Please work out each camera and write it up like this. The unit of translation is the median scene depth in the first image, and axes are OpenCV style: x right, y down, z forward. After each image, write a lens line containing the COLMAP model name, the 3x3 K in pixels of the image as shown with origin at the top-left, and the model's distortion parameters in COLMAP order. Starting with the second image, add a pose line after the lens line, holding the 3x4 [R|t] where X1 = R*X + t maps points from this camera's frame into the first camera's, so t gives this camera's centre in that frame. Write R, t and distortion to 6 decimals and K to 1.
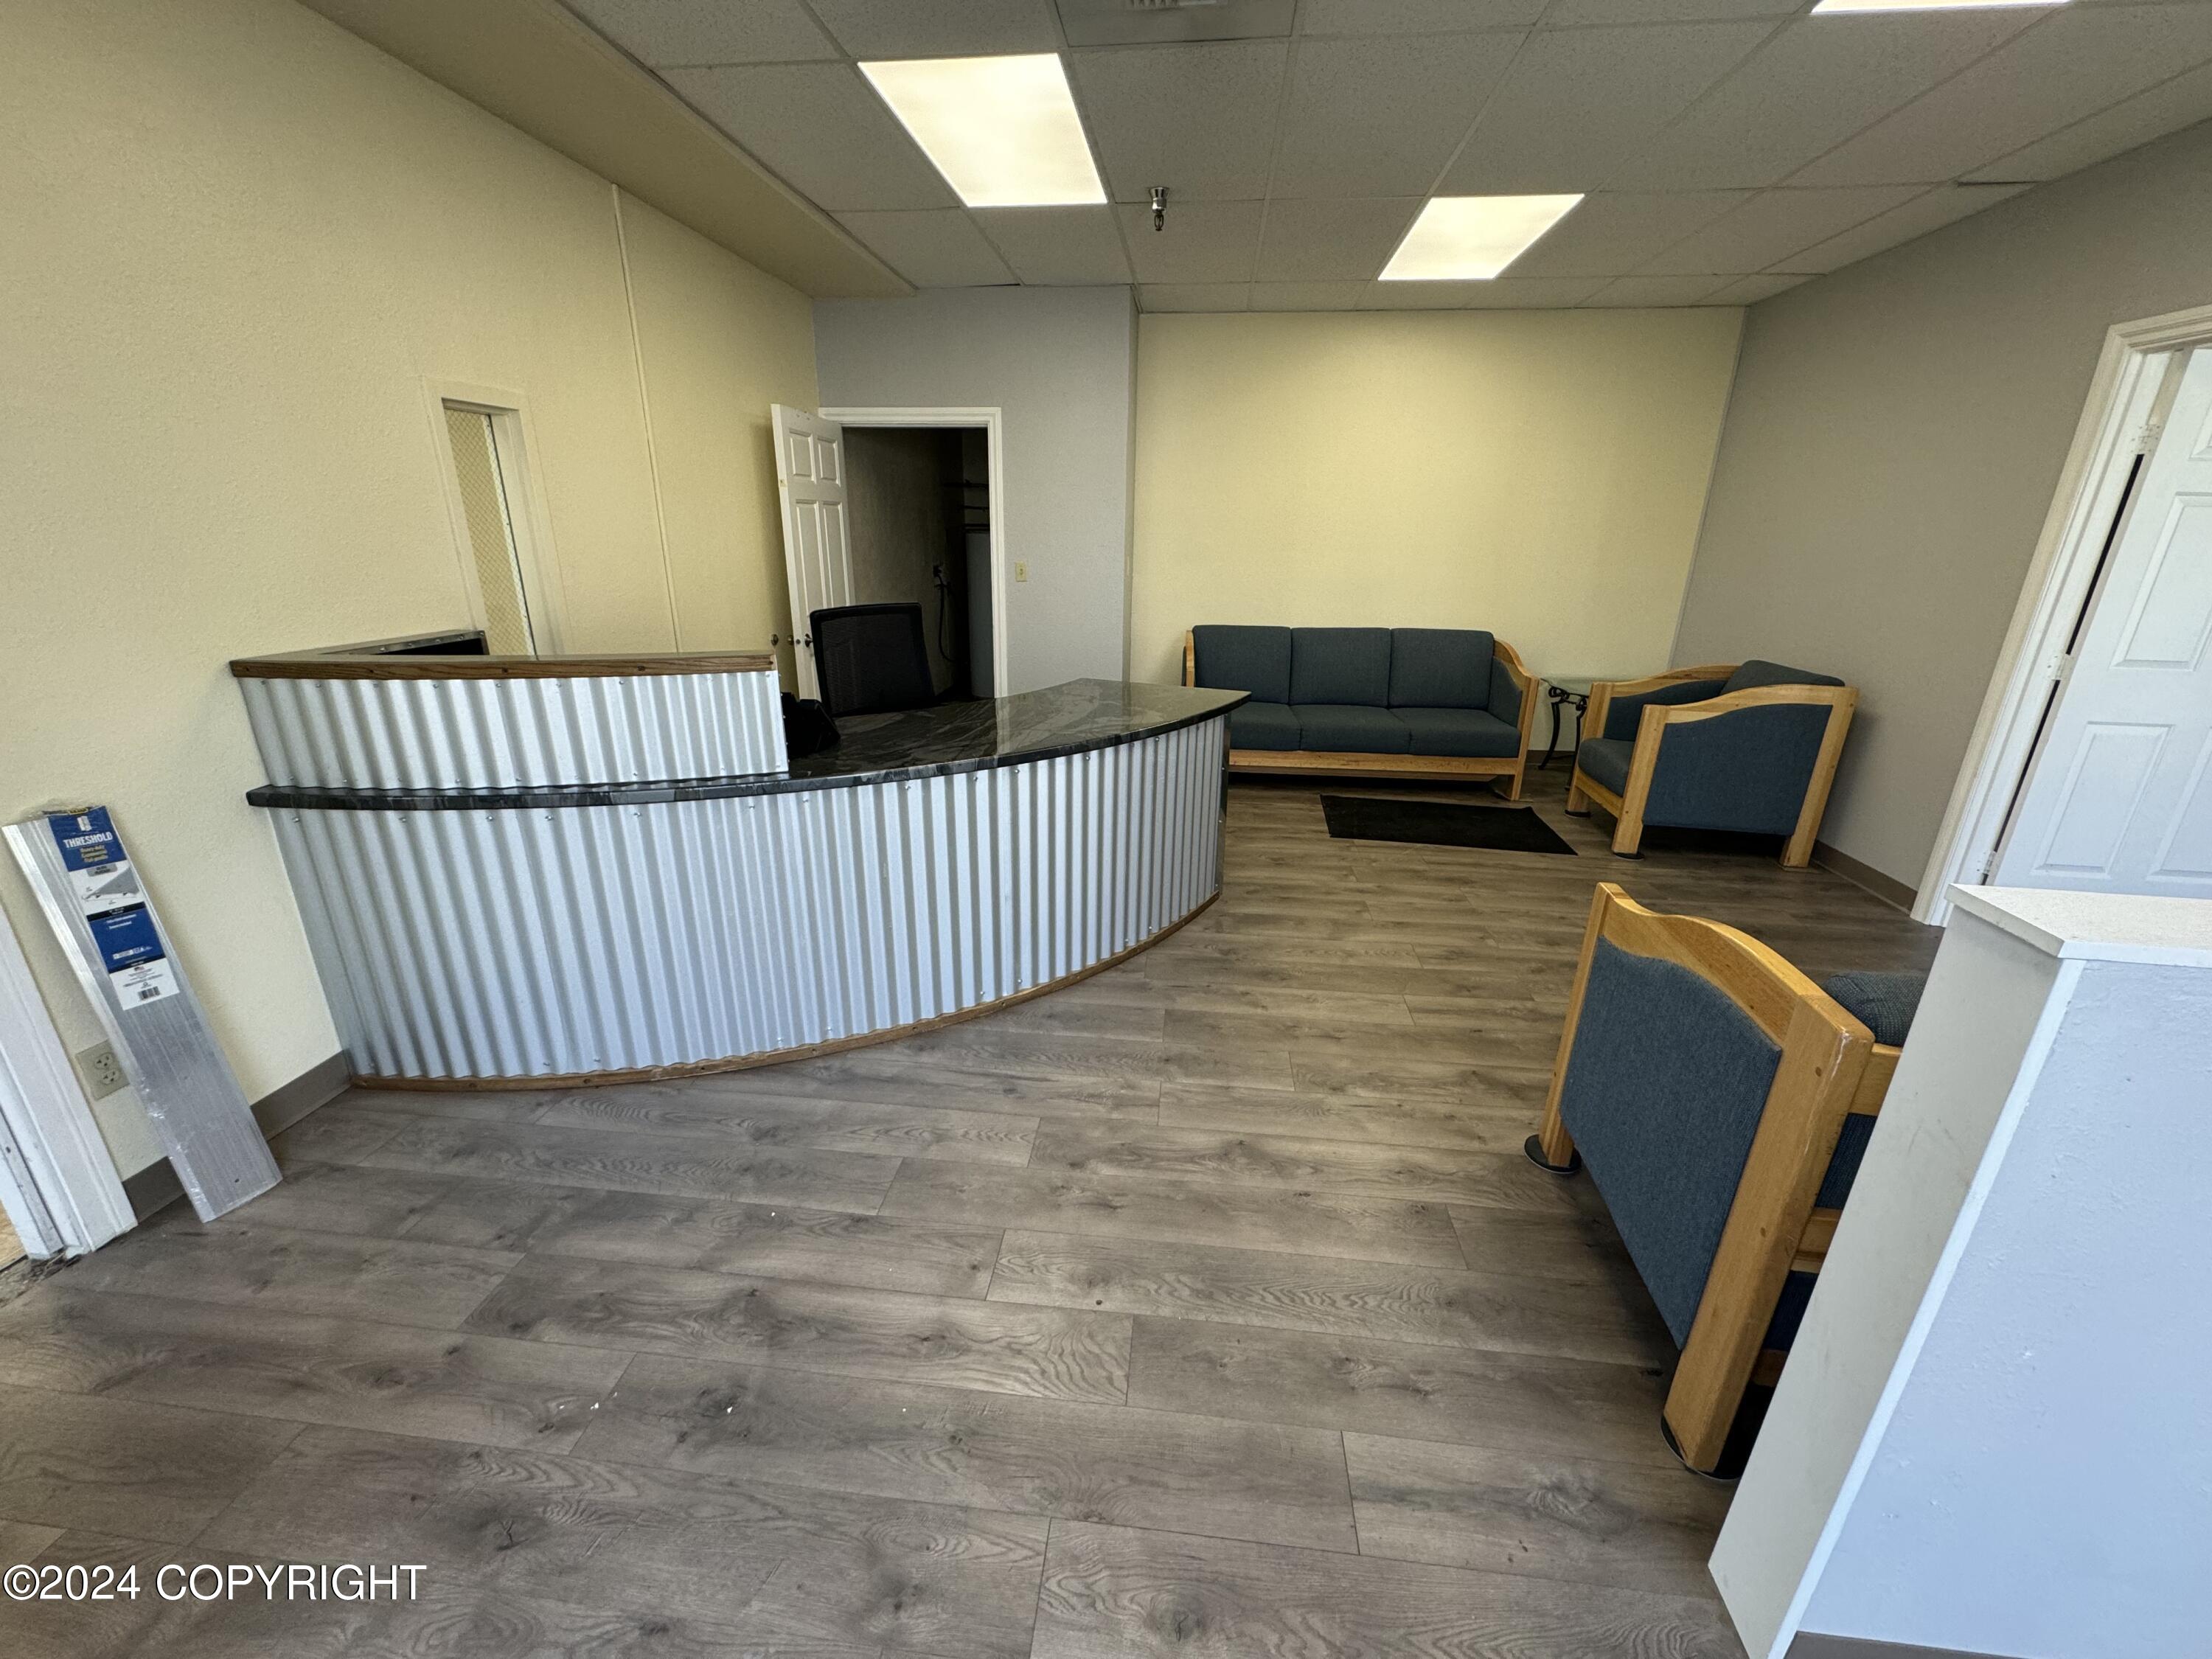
lens RADIAL K [[882.5, 0, 1100.9], [0, 882.5, 834.9], [0, 0, 1]] dist [-0.002869, -0.000007]
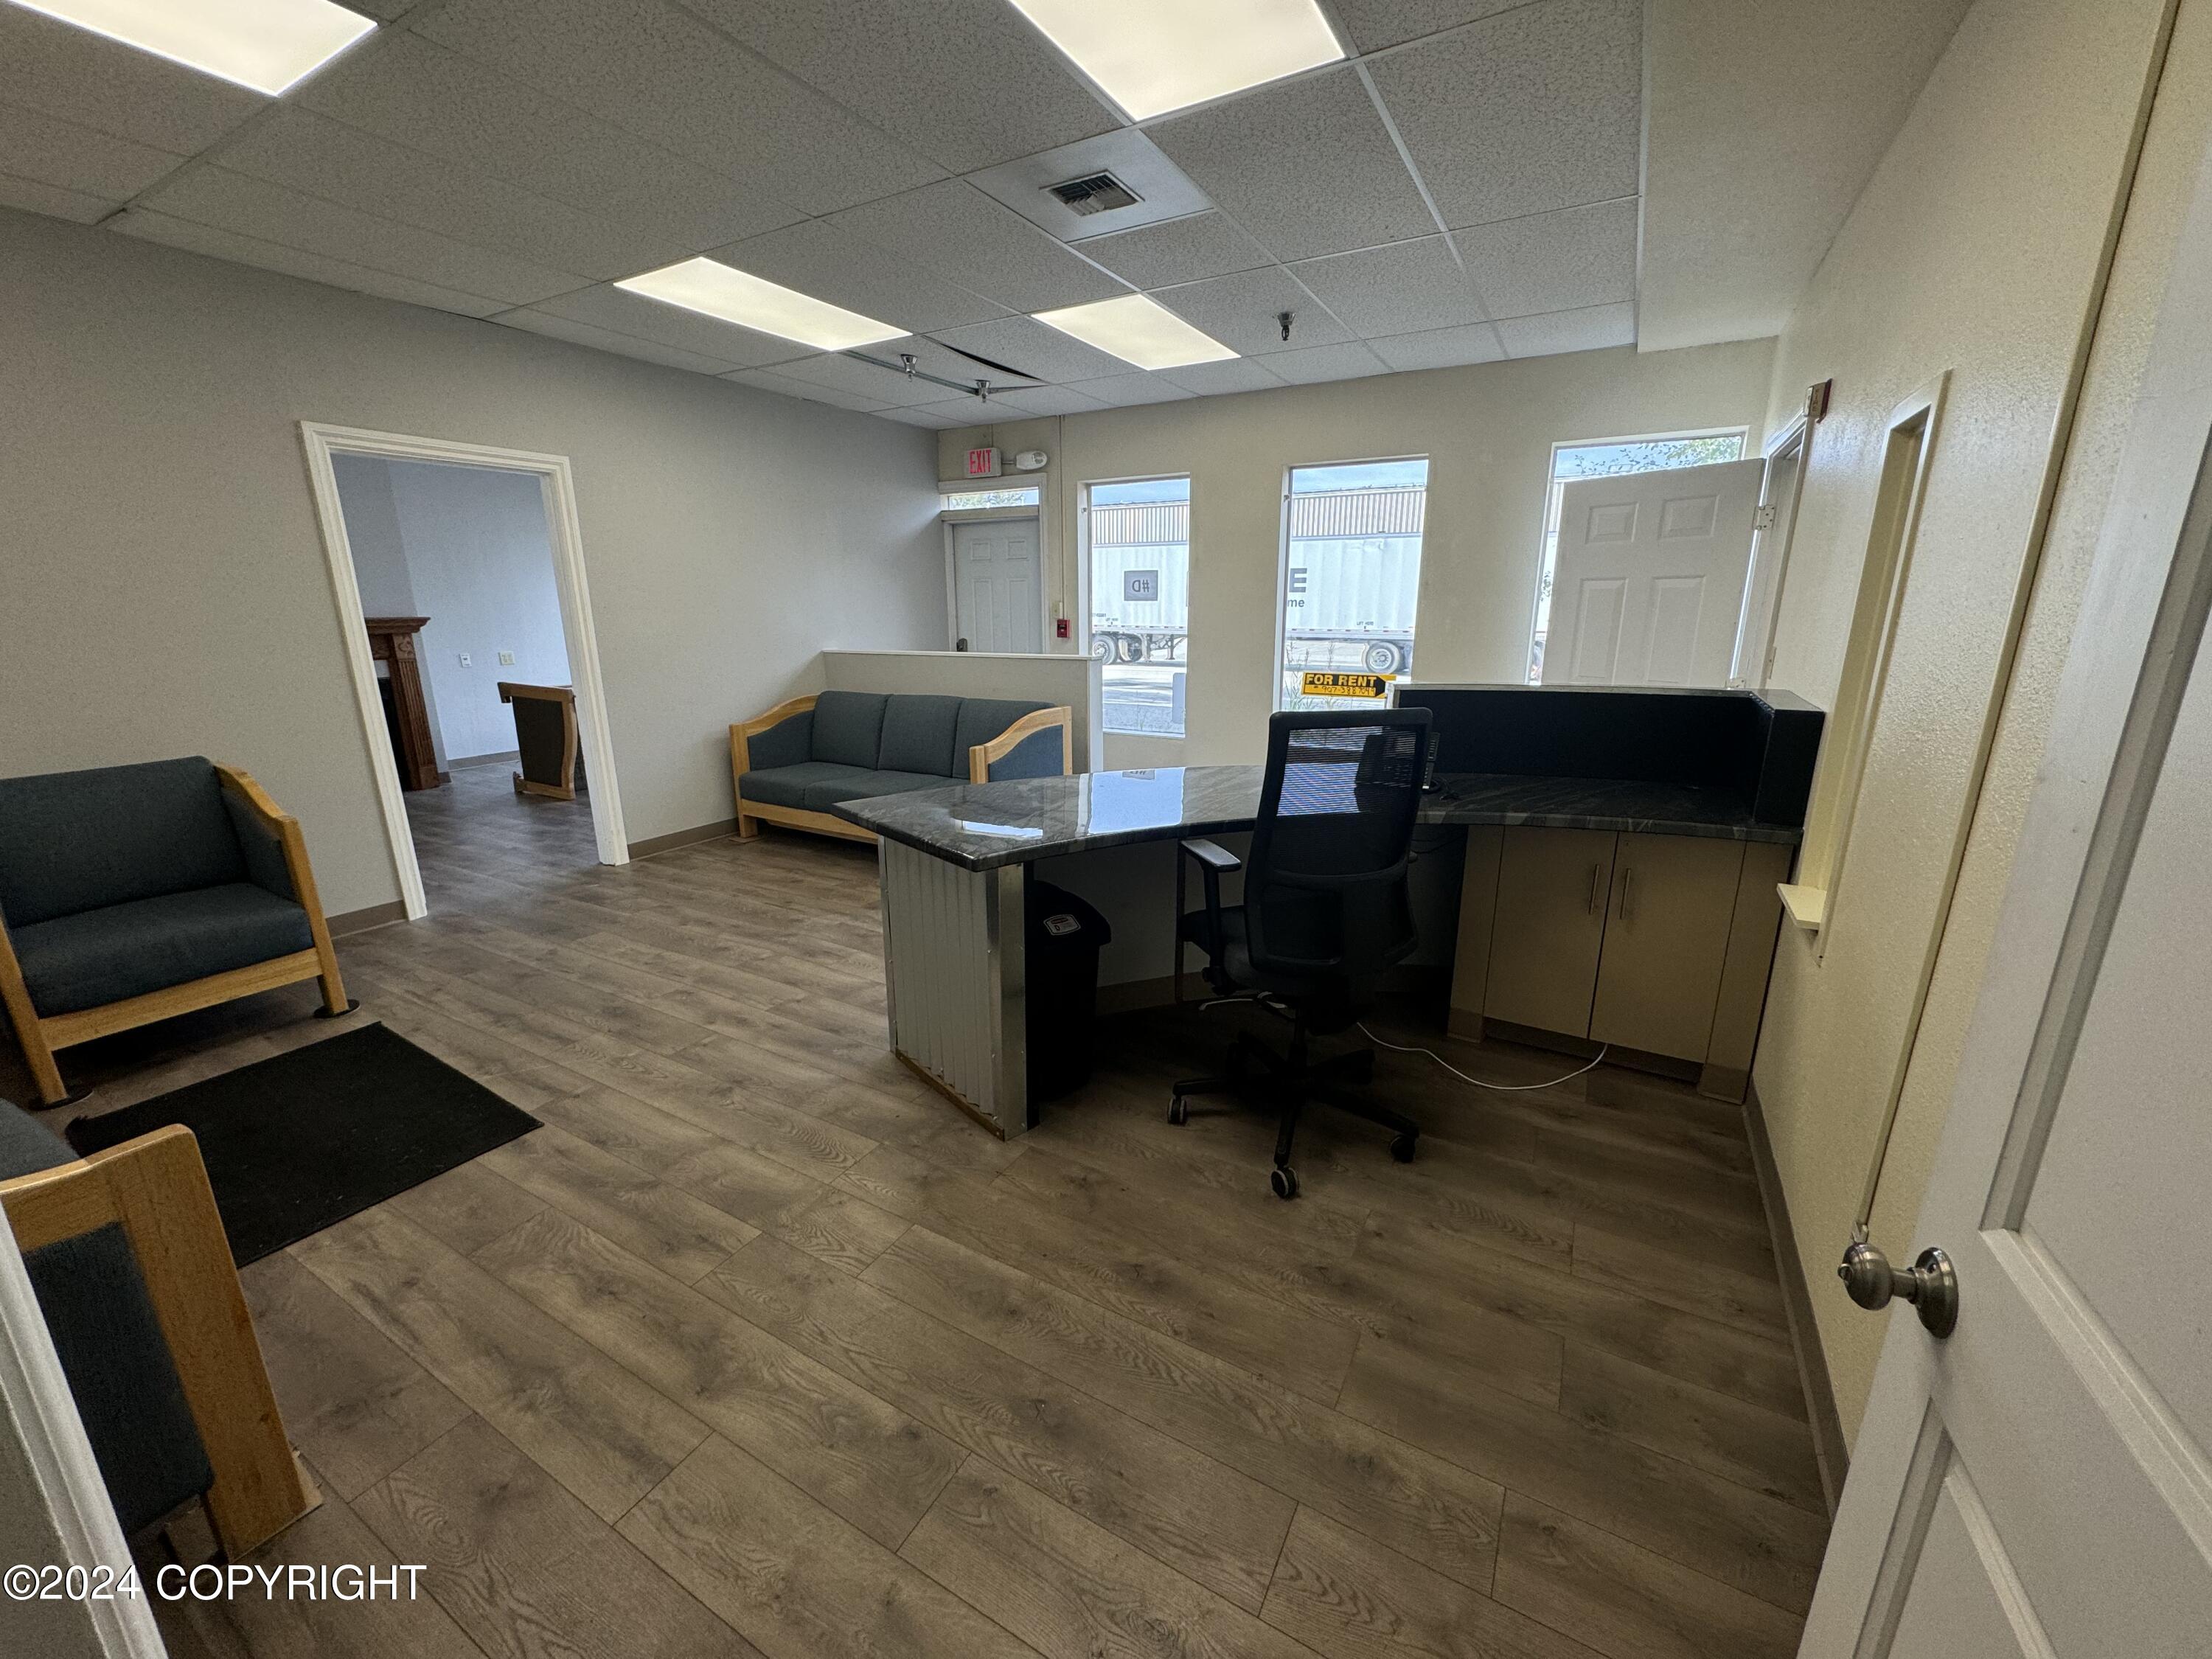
lens RADIAL K [[882.5, 0, 1108.0], [0, 882.5, 831.5], [0, 0, 1]] dist [-0.002869, -0.000007]
pose [[-0.923097, -0.107834, 0.369140, -0.487907], [0.118168, 0.833909, 0.539103, -0.777210], [-0.365963, 0.541265, -0.757036, 2.233308]]
